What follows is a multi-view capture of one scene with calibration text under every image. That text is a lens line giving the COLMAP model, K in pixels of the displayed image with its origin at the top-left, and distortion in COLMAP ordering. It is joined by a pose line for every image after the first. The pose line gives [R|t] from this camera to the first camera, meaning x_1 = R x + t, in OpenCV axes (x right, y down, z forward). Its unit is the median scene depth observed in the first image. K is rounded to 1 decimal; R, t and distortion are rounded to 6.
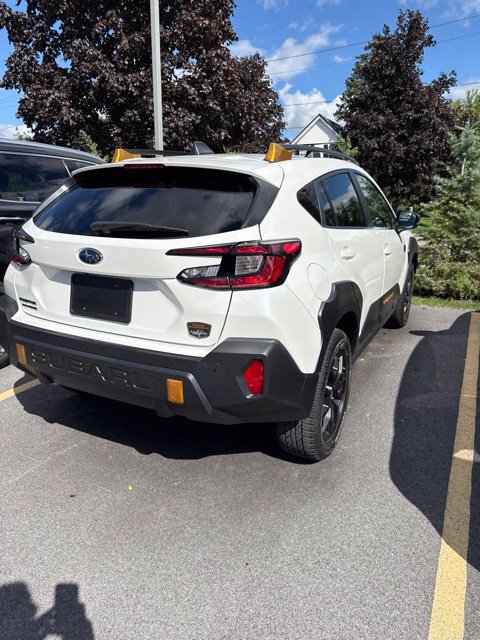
lens RADIAL K [[457.9, 0, 235.4], [0, 457.9, 306.6], [0, 0, 1]] dist [0.026893, -0.036111]
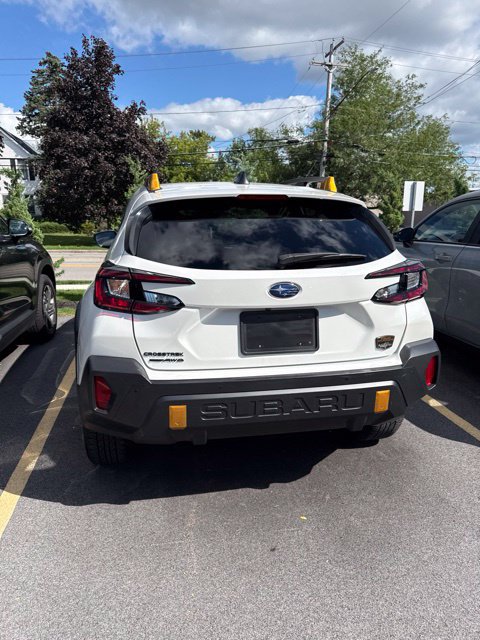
lens RADIAL K [[457.9, 0, 235.9], [0, 457.9, 309.4], [0, 0, 1]] dist [0.026893, -0.036111]
pose [[0.785946, -0.139130, 0.602439, -0.699205], [0.156990, 0.987328, 0.023207, -0.076109], [-0.598033, 0.076337, 0.797828, 0.208564]]
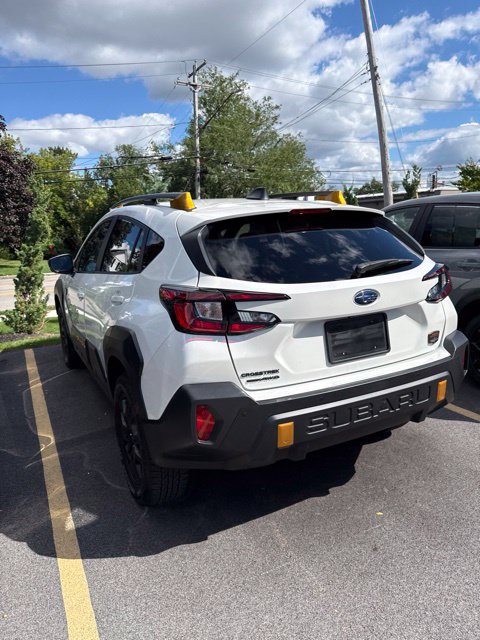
lens RADIAL K [[457.9, 0, 235.8], [0, 457.9, 305.4], [0, 0, 1]] dist [0.026893, -0.036111]
pose [[0.579203, -0.179226, 0.795237, -0.920332], [0.246097, 0.968459, 0.039024, -0.143553], [-0.777149, 0.173102, 0.605042, 0.433660]]
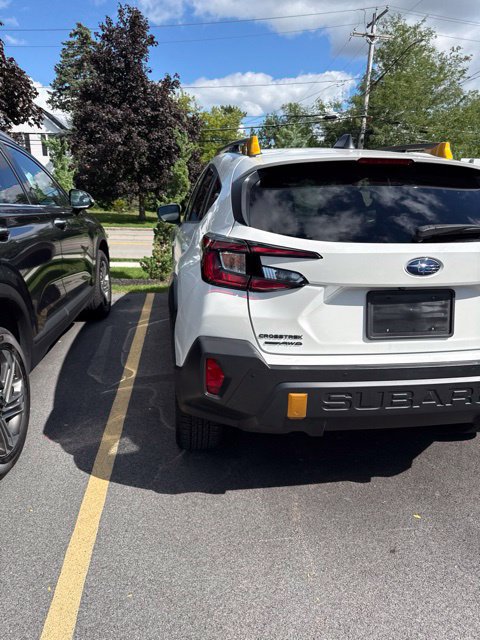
lens RADIAL K [[457.9, 0, 243.5], [0, 457.9, 316.4], [0, 0, 1]] dist [0.026893, -0.036111]
pose [[0.810611, -0.155603, 0.564533, -0.766702], [0.138562, 0.987640, 0.073264, -0.090370], [-0.568955, 0.018834, 0.822153, 0.348202]]
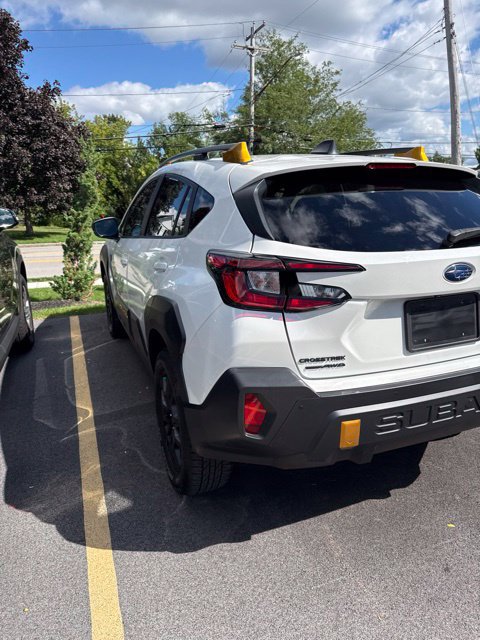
lens RADIAL K [[457.9, 0, 243.8], [0, 457.9, 312.1], [0, 0, 1]] dist [0.026893, -0.036111]
pose [[0.652145, -0.206061, 0.729552, -0.841669], [0.210762, 0.973692, 0.086619, -0.136805], [-0.728208, 0.097274, 0.678418, 0.515026]]
